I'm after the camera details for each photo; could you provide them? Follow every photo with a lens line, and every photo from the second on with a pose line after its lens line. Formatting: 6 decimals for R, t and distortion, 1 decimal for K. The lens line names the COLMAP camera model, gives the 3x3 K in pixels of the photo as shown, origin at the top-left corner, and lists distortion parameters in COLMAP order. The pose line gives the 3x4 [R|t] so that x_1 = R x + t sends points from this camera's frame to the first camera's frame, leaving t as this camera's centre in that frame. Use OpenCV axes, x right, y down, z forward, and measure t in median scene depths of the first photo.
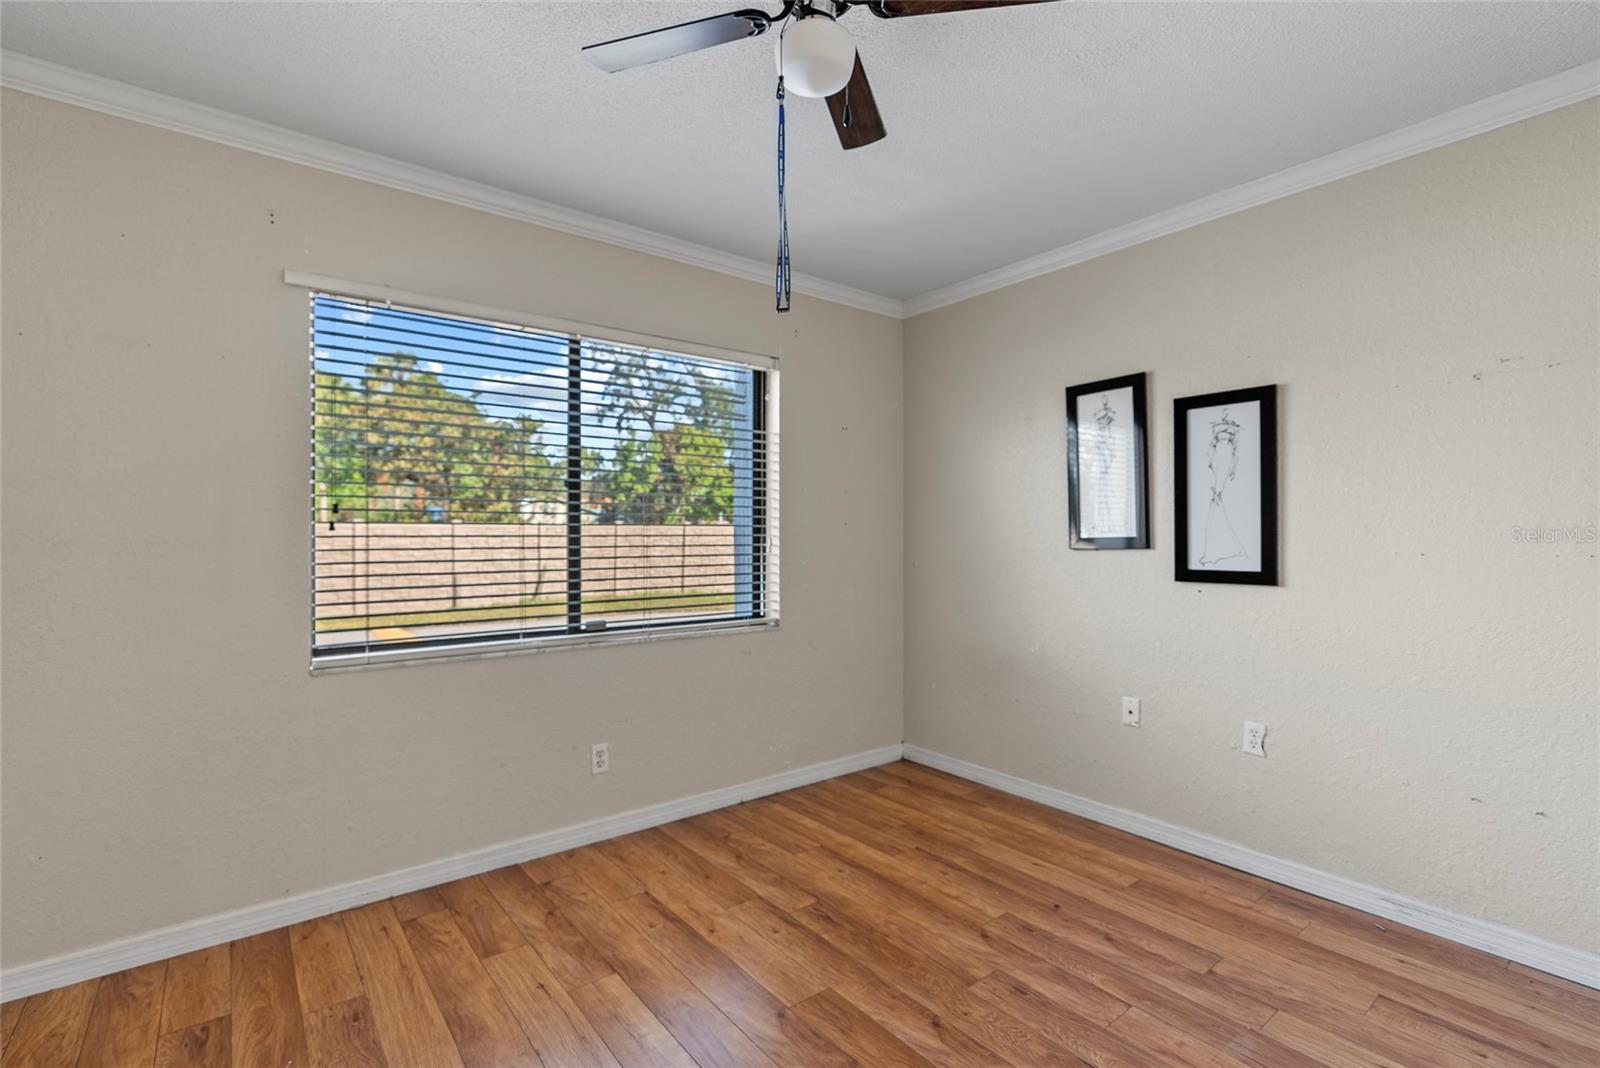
lens RADIAL K [[727.2, 0, 797.1], [0, 727.2, 532.9], [0, 0, 1]] dist [-0.002690, 0.000558]
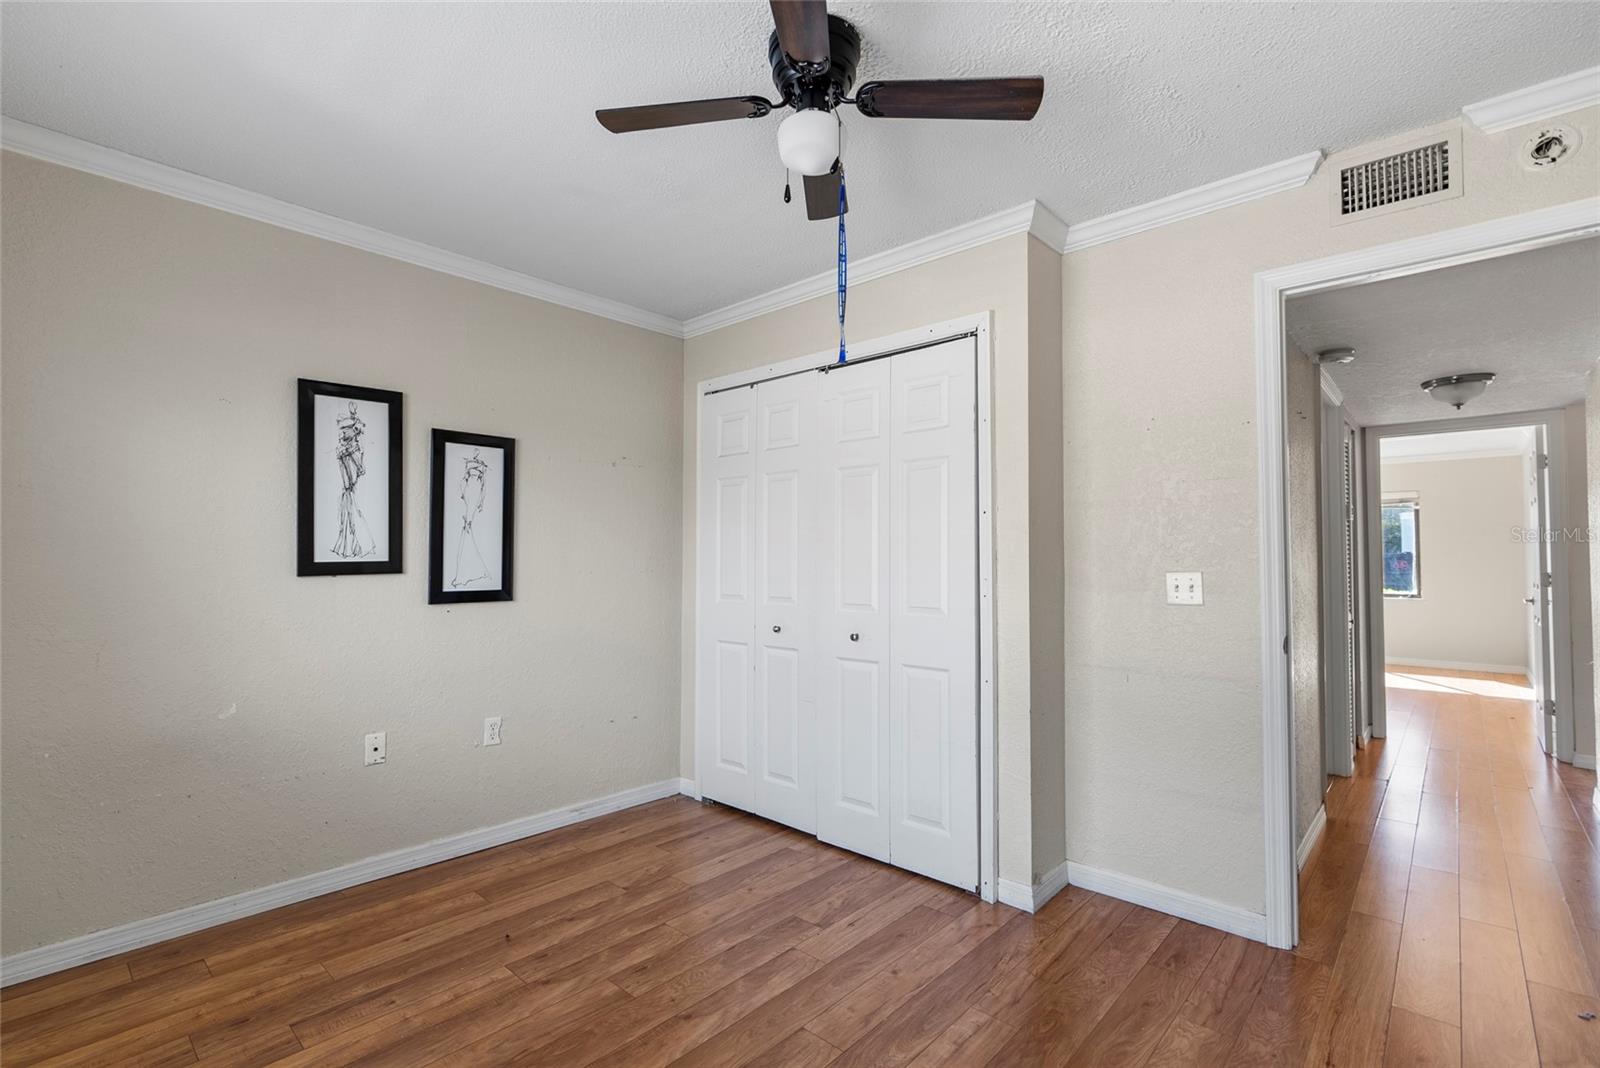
lens RADIAL K [[727.2, 0, 797.1], [0, 727.2, 532.9], [0, 0, 1]] dist [-0.002690, 0.000558]
pose [[-0.157039, 0.035213, 0.986965, -0.630416], [-0.006401, 0.999307, -0.036672, -0.000141], [-0.987572, -0.012077, -0.156704, 0.697608]]
